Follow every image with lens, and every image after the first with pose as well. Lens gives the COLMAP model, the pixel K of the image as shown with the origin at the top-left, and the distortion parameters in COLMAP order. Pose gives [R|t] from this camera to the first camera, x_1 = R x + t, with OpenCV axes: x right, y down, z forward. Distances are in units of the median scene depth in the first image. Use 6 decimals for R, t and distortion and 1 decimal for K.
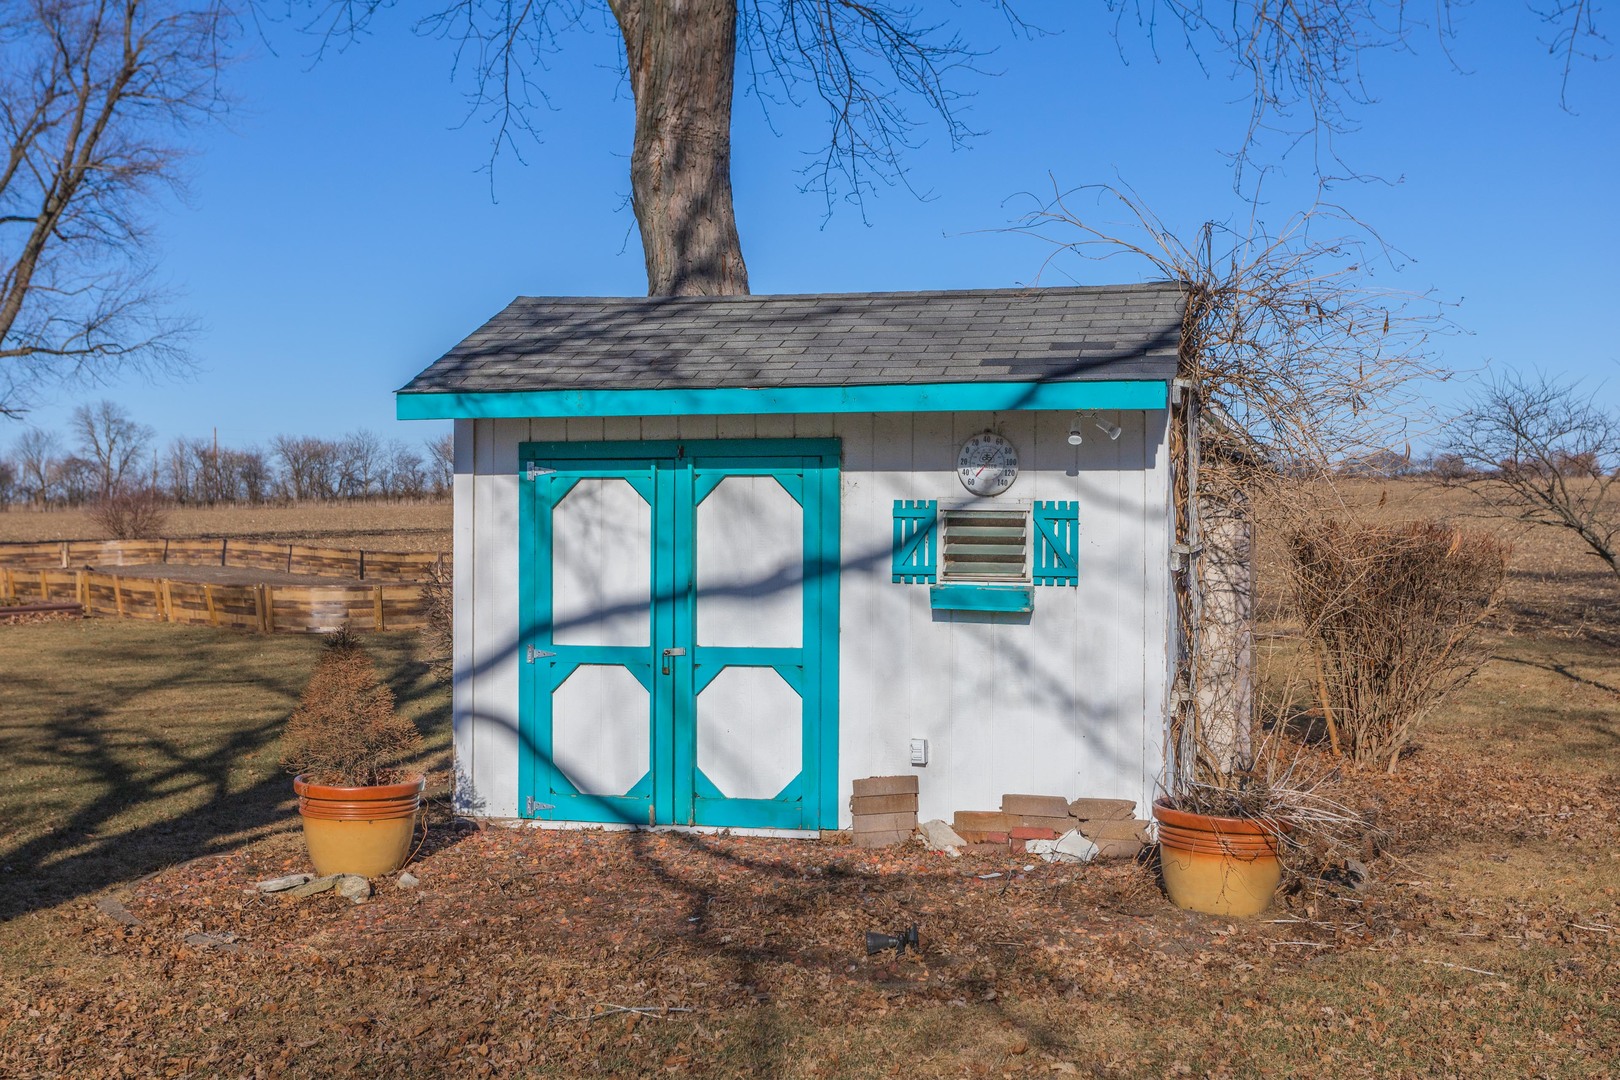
lens RADIAL K [[1963.3, 0, 800.8], [0, 1963.3, 540.0], [0, 0, 1]] dist [0.021532, 0.000000]
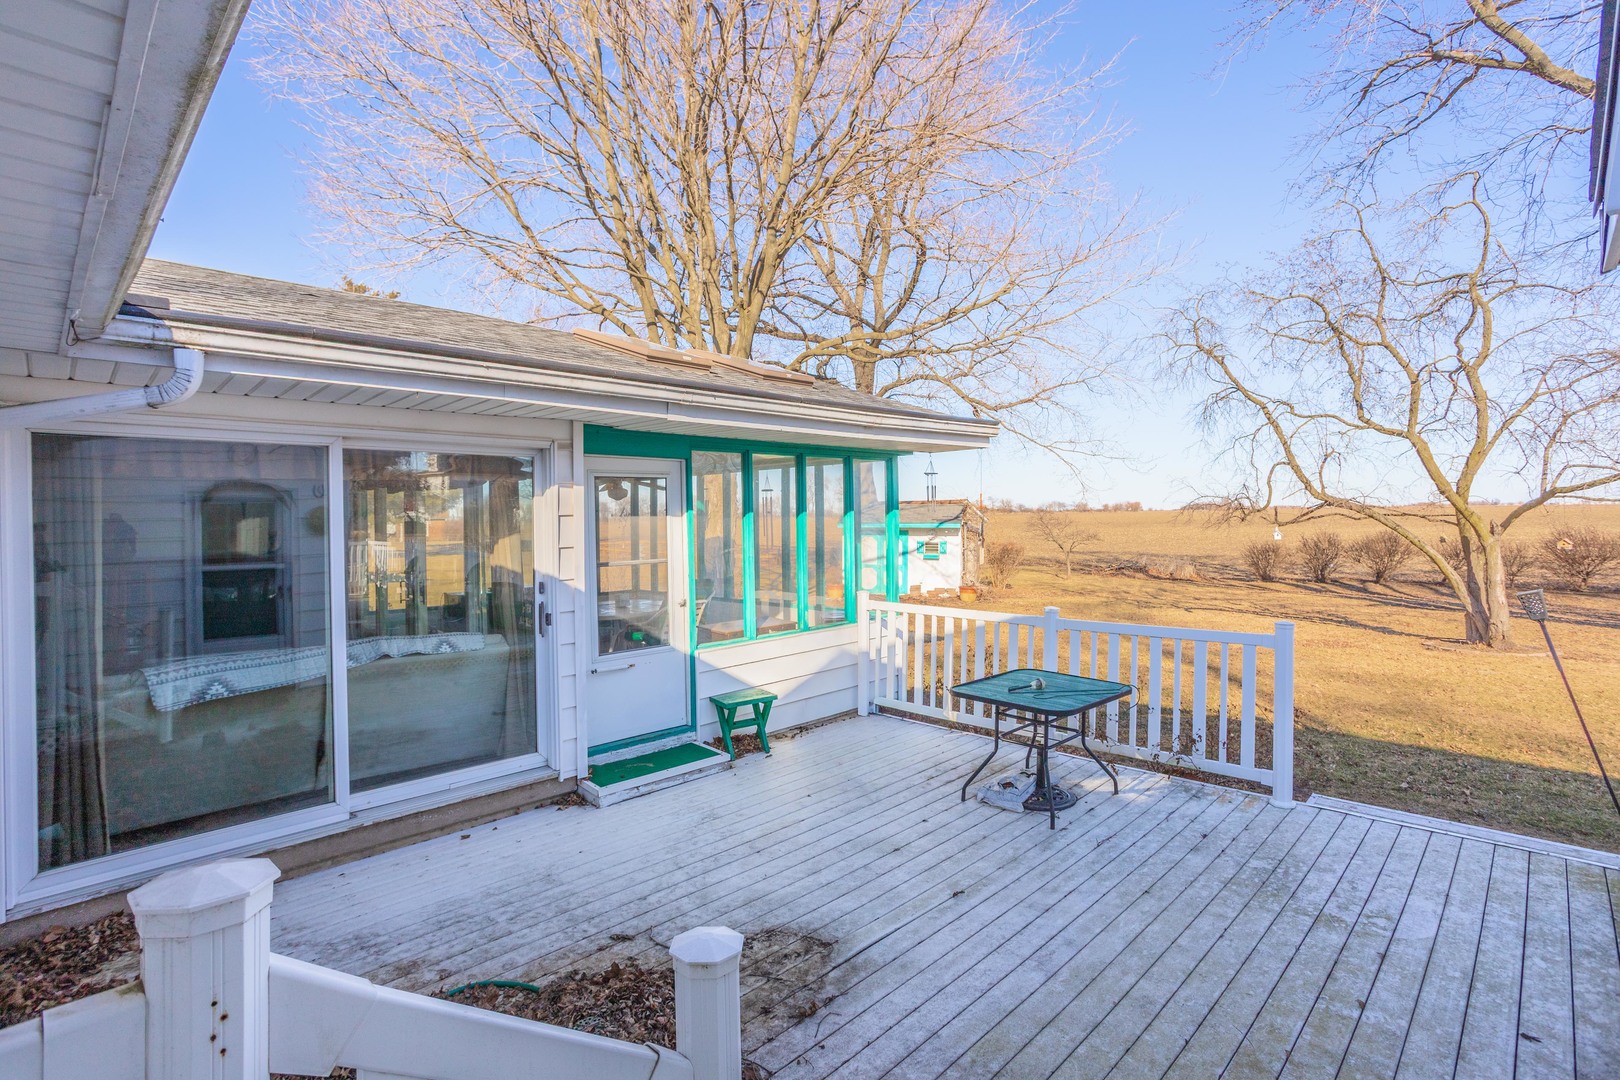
lens RADIAL K [[788.7, 0, 813.3], [0, 788.7, 539.6], [0, 0, 1]] dist [-0.046374, 0.026146]
pose [[0.999921, 0.001592, -0.012491, -0.250010], [-0.001548, 0.999992, 0.003554, -0.034038], [0.012497, -0.003534, 0.999916, -1.501217]]
